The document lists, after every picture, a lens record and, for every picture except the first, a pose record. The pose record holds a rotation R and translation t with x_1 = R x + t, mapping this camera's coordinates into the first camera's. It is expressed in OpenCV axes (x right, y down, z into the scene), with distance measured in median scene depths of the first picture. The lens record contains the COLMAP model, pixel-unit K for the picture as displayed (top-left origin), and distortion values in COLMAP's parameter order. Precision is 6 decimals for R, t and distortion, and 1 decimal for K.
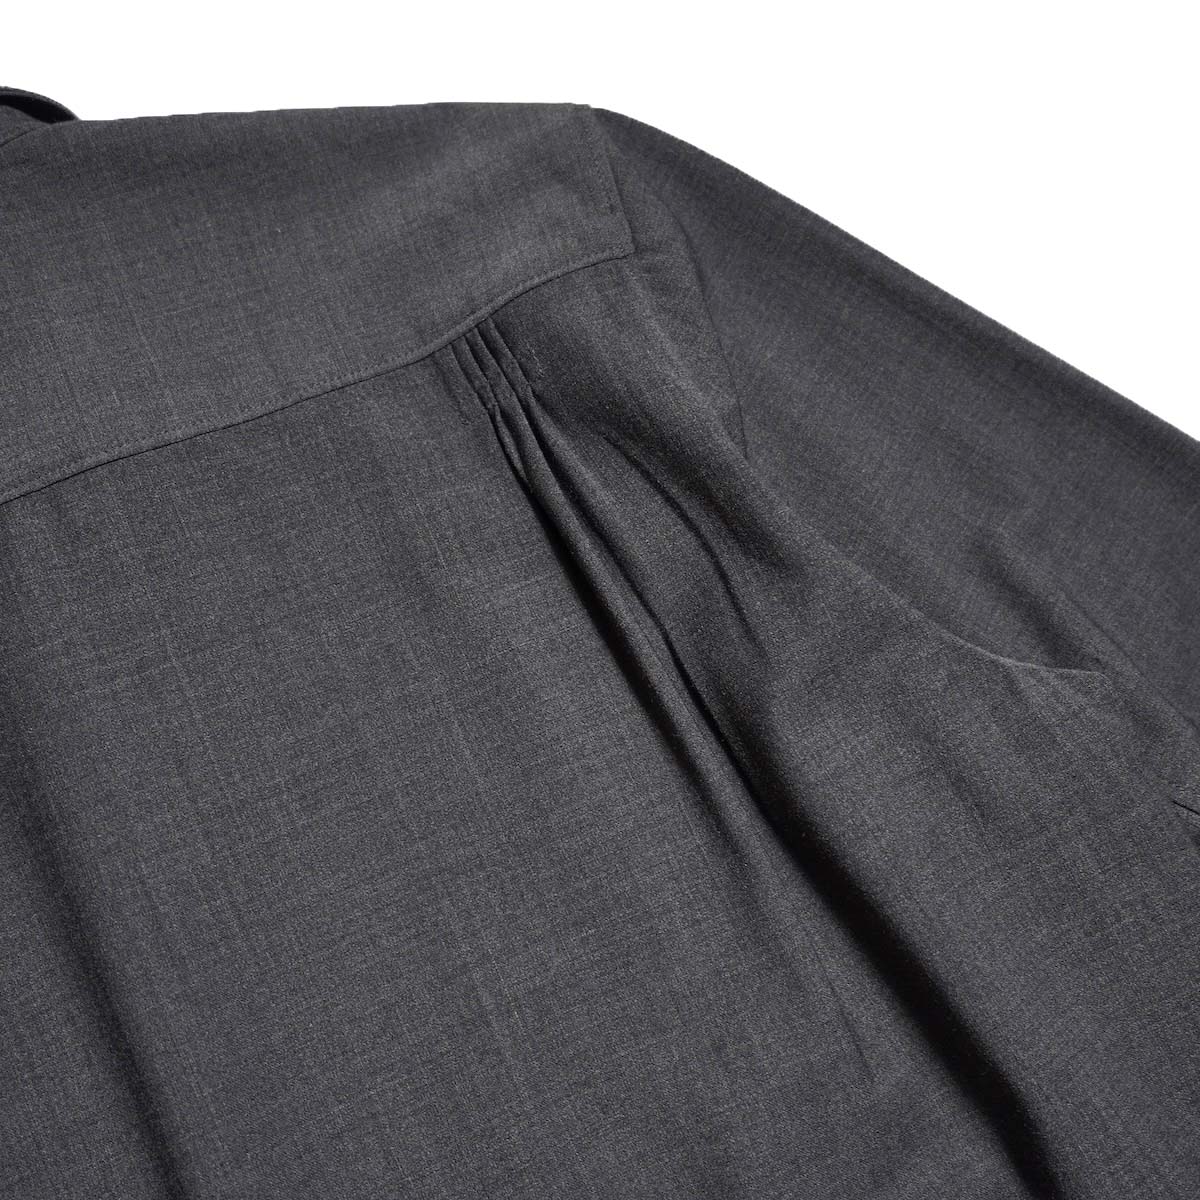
lens RADIAL K [[1407.5, 0, 600.1], [0, 1407.5, 600.4], [0, 0, 1]] dist [0.007335, 0.000000]
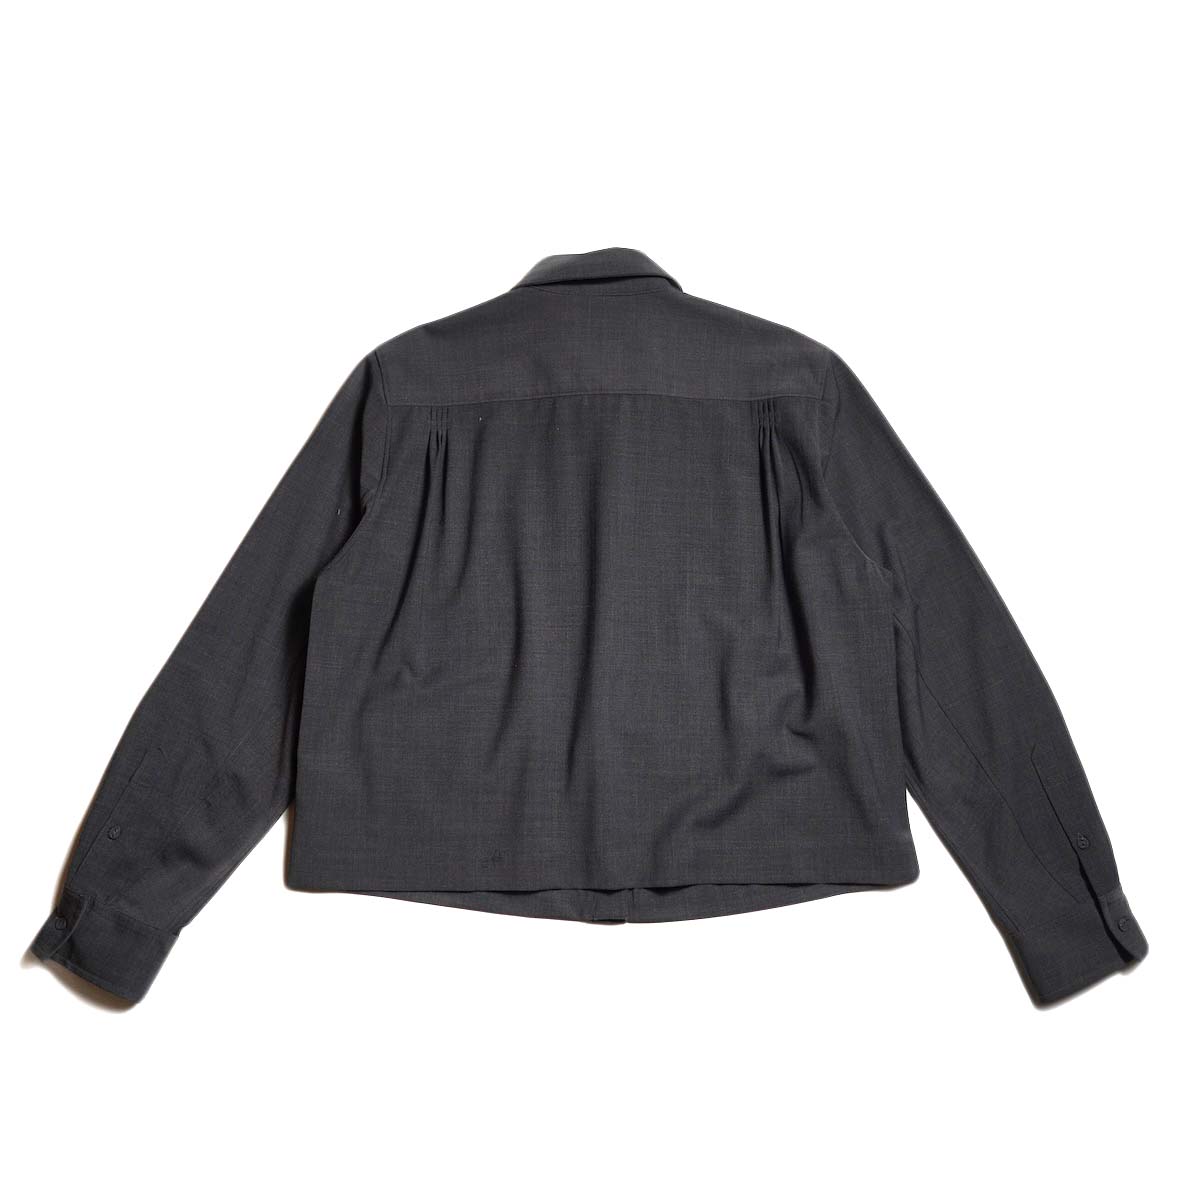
lens RADIAL K [[1407.5, 0, 599.4], [0, 1407.5, 598.1], [0, 0, 1]] dist [0.007335, 0.000000]
pose [[0.902765, 0.423165, -0.077121, 0.007222], [-0.415599, 0.904339, 0.097204, 0.068339], [0.110877, -0.055700, 0.992272, -2.387978]]
